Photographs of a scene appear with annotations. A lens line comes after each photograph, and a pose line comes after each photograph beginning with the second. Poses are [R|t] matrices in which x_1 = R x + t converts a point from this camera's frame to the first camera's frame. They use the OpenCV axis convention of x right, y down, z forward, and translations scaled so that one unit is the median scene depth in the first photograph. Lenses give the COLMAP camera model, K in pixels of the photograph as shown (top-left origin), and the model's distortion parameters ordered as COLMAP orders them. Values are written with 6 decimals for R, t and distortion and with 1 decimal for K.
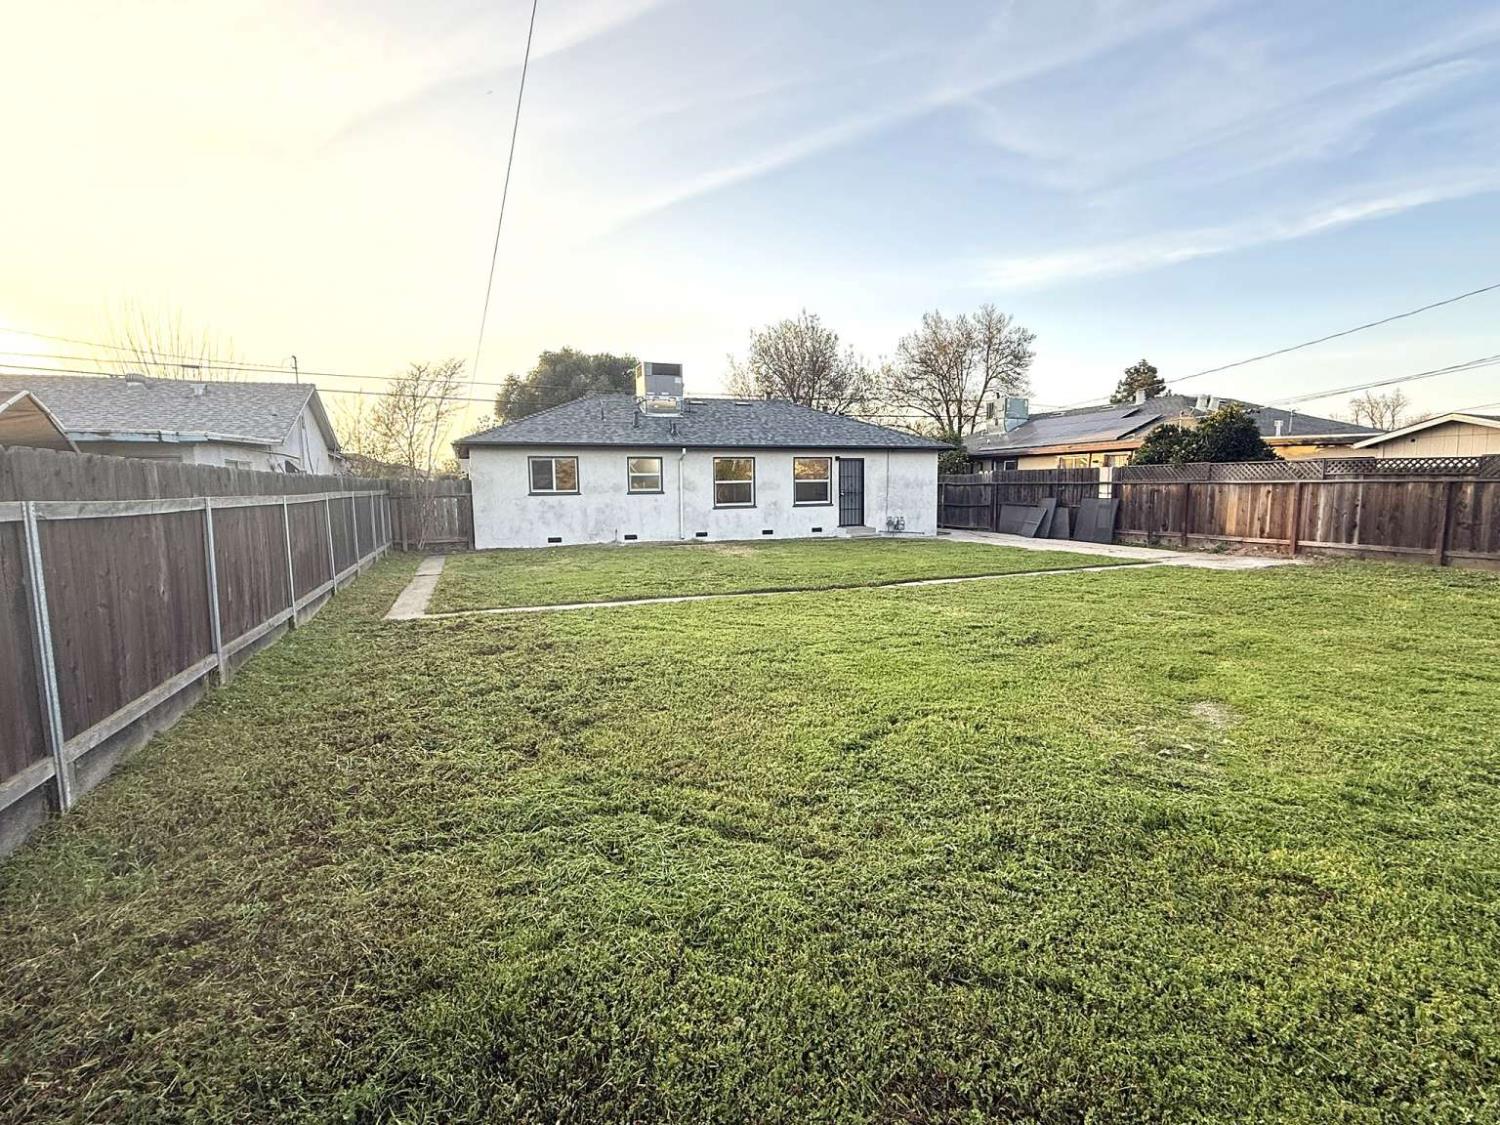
lens RADIAL K [[598.6, 0, 750.0], [0, 598.6, 562.5], [0, 0, 1]] dist [-0.000928, -0.000007]
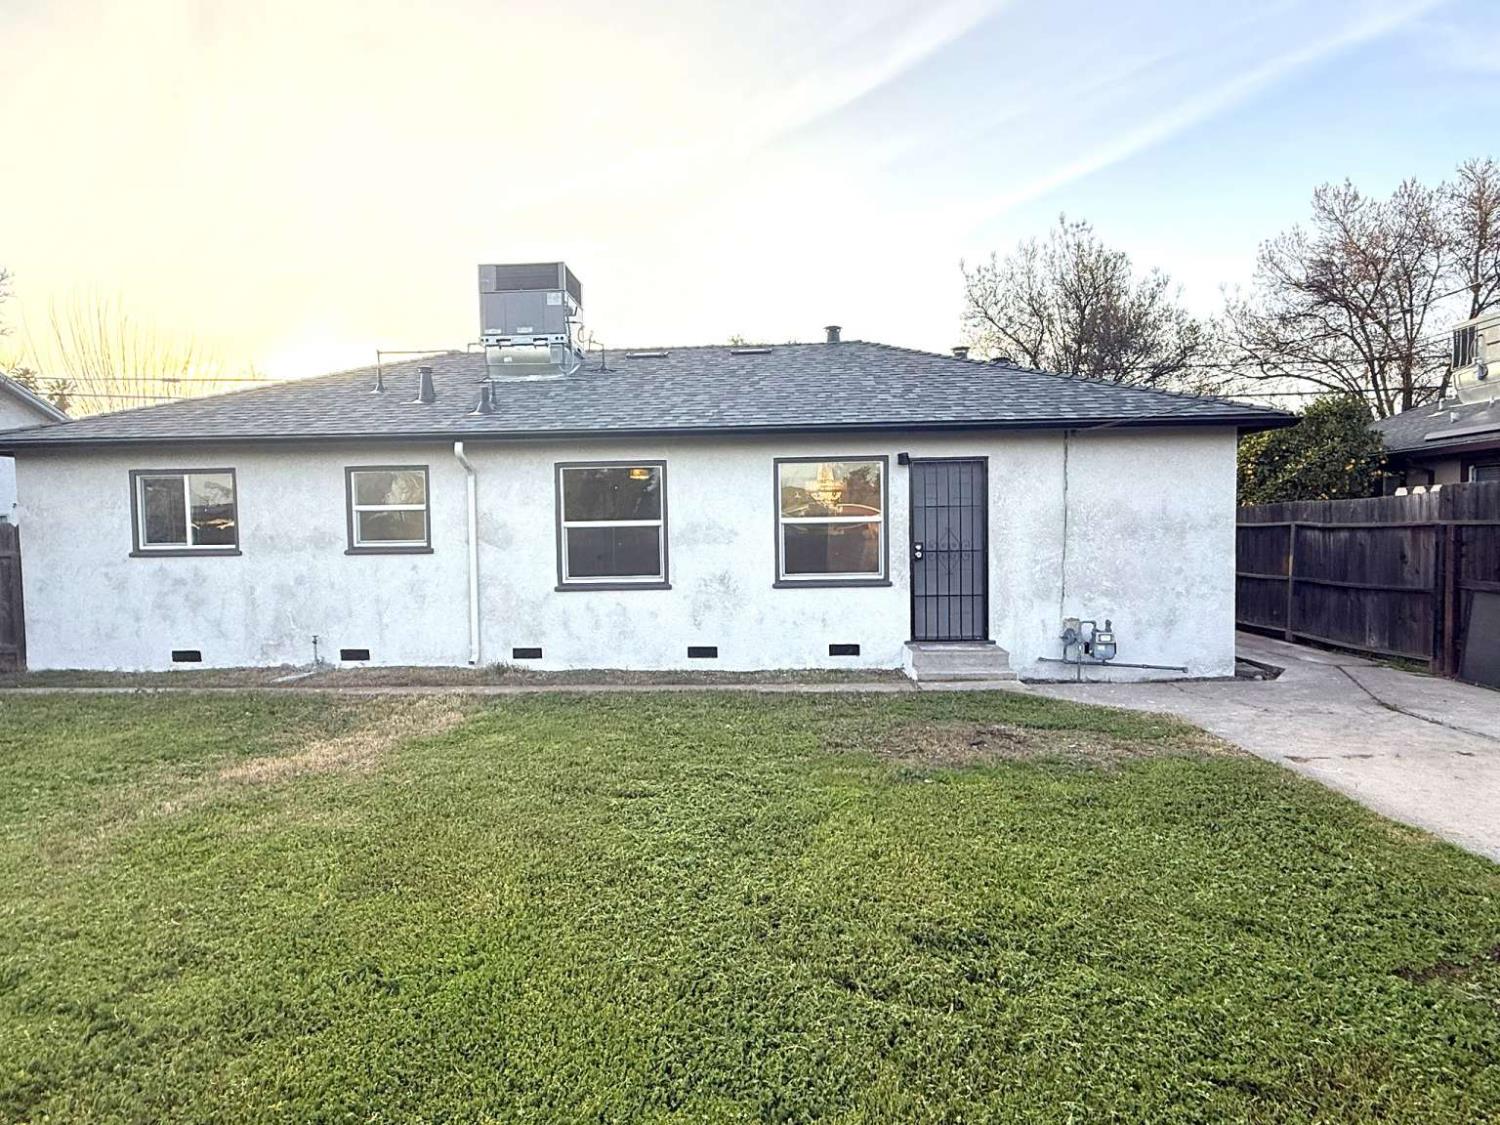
lens RADIAL K [[790.0, 0, 750.7], [0, 790.0, 589.0], [0, 0, 1]] dist [-0.003284, -0.000801]
pose [[0.927815, 0.025391, -0.372176, 0.243907], [-0.043964, 0.998171, -0.041502, -0.070176], [0.370441, 0.054868, 0.927234, 0.522635]]
